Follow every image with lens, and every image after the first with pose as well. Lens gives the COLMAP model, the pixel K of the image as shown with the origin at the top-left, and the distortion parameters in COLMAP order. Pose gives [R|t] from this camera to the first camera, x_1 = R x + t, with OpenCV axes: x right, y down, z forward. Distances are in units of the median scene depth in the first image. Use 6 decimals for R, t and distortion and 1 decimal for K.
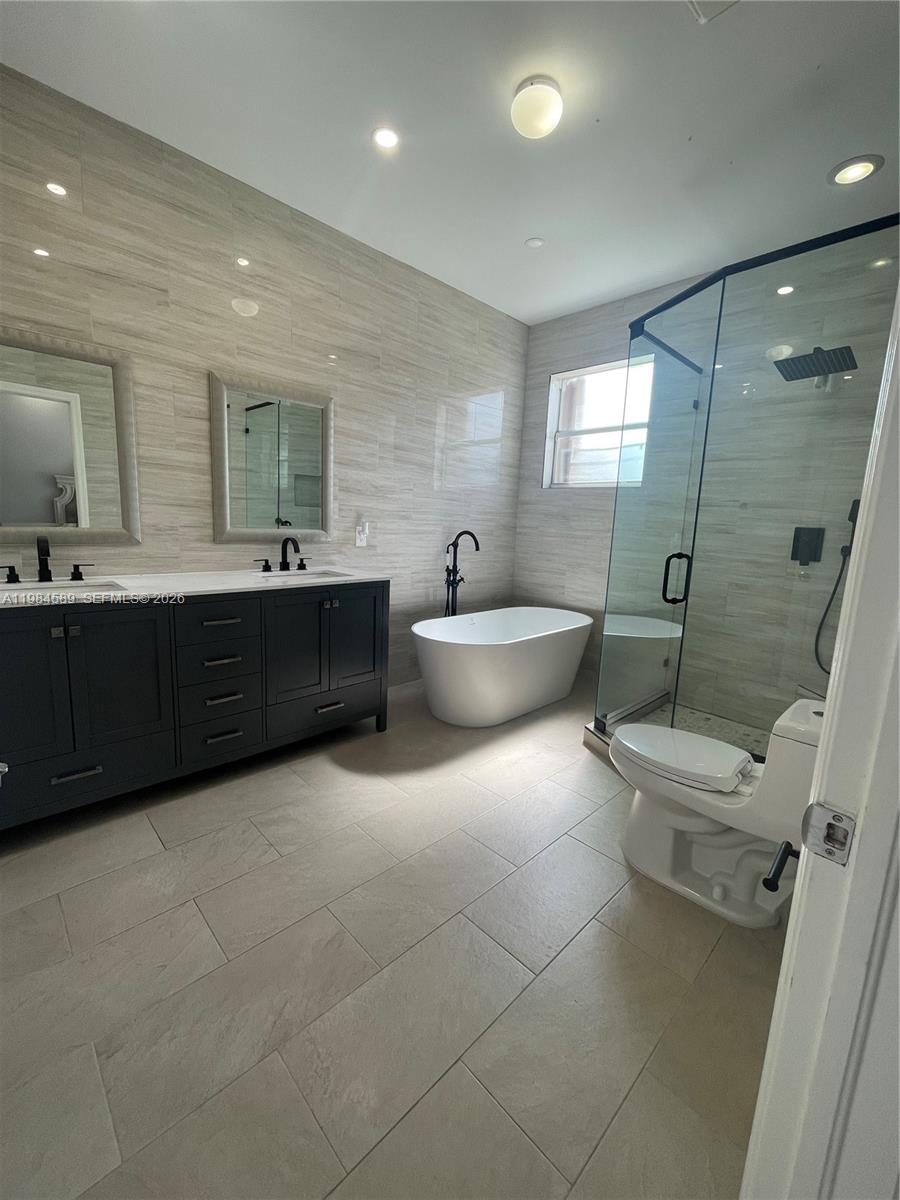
lens RADIAL K [[484.3, 0, 452.0], [0, 484.3, 597.5], [0, 0, 1]] dist [-0.003217, -0.000366]
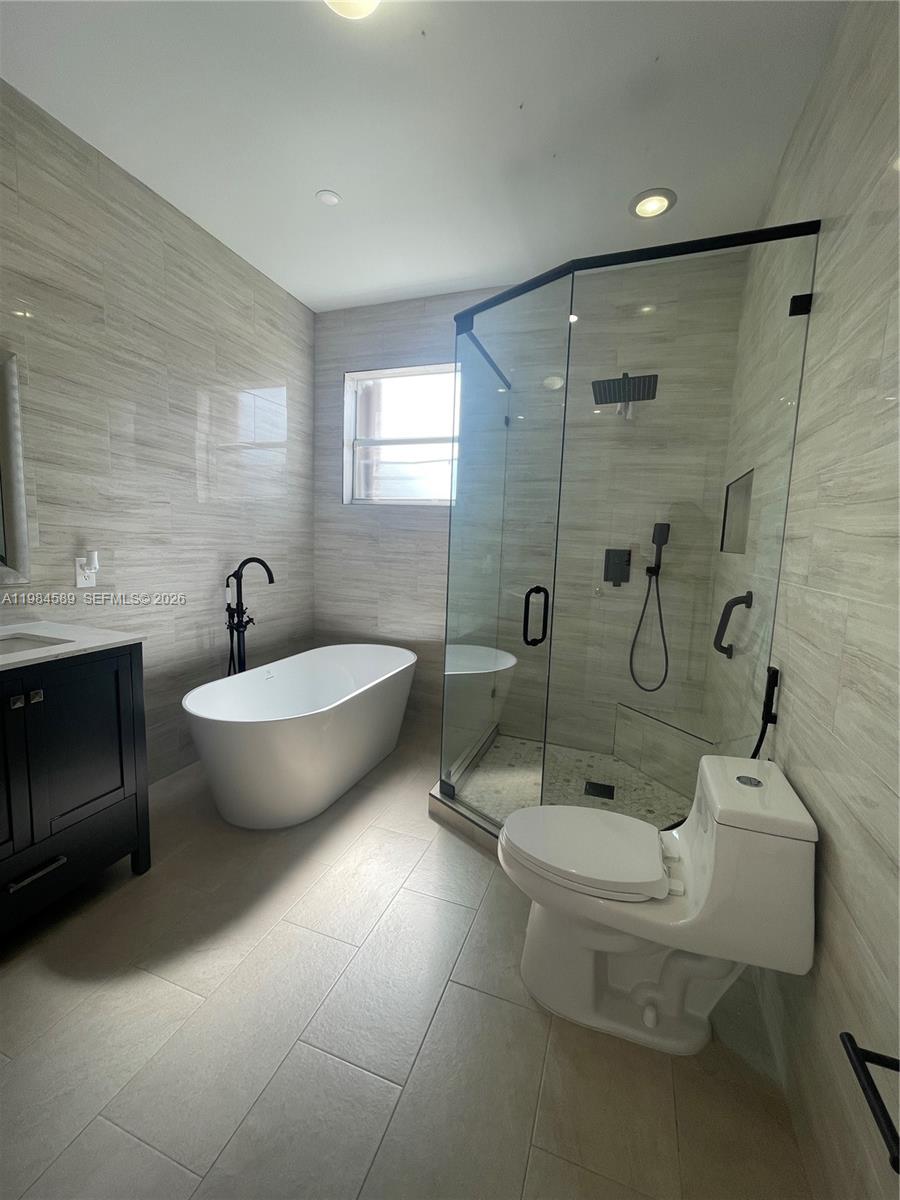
lens RADIAL K [[484.7, 0, 449.2], [0, 484.7, 596.0], [0, 0, 1]] dist [-0.001676, -0.000319]
pose [[0.900759, -0.059707, 0.430196, -0.024846], [0.071483, 0.997378, -0.011246, -0.046179], [-0.428397, 0.040882, 0.902665, 0.175977]]
